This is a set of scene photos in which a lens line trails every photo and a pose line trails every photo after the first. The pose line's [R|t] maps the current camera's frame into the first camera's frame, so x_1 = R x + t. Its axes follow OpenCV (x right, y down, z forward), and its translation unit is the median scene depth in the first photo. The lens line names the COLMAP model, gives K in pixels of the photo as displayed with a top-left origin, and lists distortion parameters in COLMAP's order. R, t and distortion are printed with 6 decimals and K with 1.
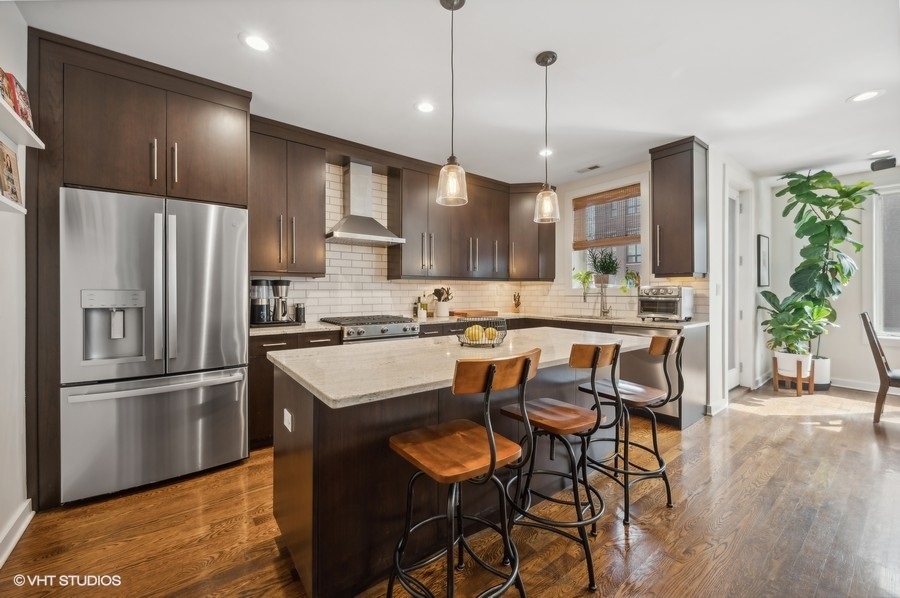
lens RADIAL K [[351.8, 0, 459.9], [0, 351.8, 291.8], [0, 0, 1]] dist [0.000977, 0.000332]
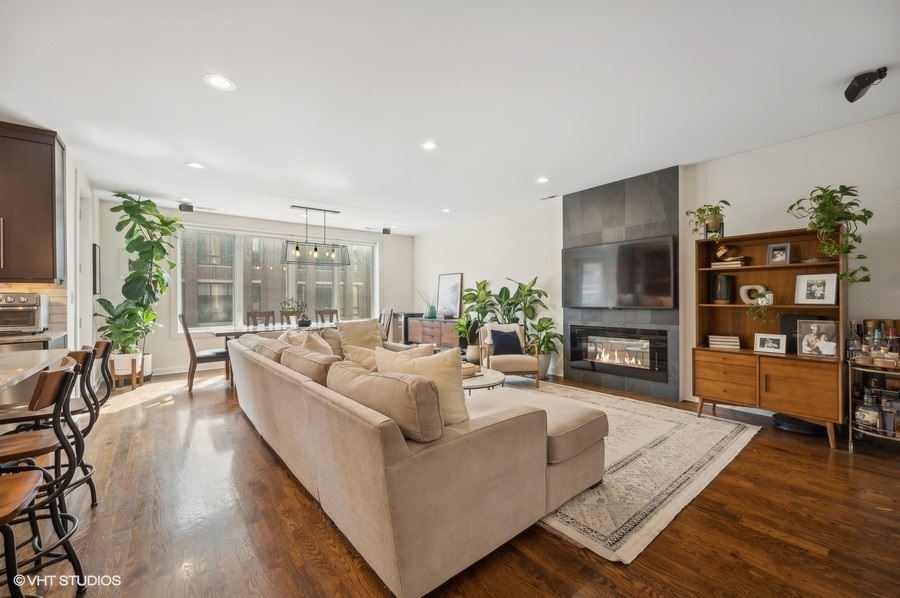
lens RADIAL K [[371.4, 0, 439.5], [0, 371.4, 298.4], [0, 0, 1]] dist [-0.000626, -0.000212]
pose [[0.008876, -0.001132, 0.999960, -0.259865], [0.004408, 0.999990, 0.001093, 0.000223], [-0.999951, 0.004398, 0.008881, -0.016520]]
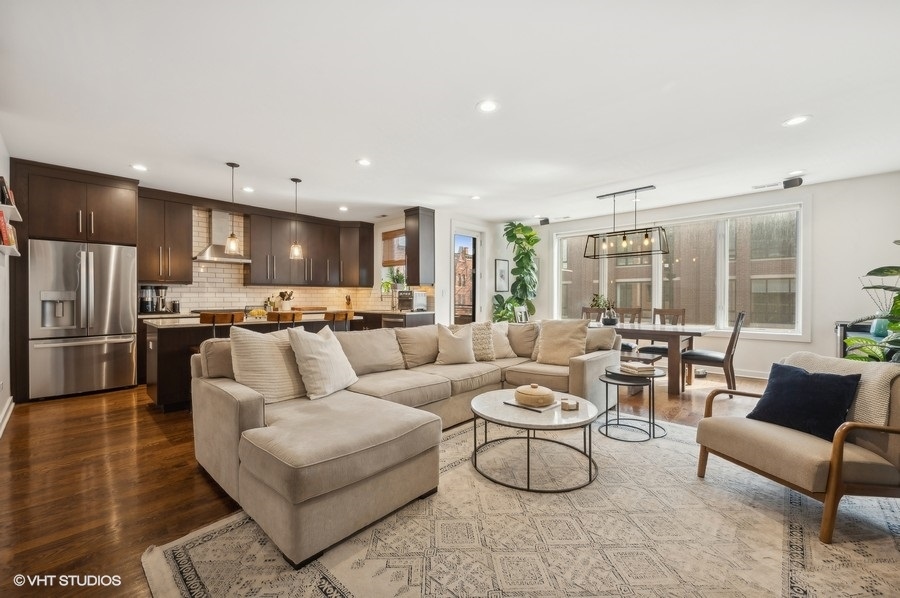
lens RADIAL K [[361.9, 0, 450.0], [0, 361.9, 299.0], [0, 0, 1]] dist [-0.000005, -0.000261]
pose [[0.989864, 0.002384, 0.142000, 0.479743], [-0.003382, 0.999971, 0.006787, 0.009188], [-0.141980, -0.007198, 0.989843, -0.702885]]
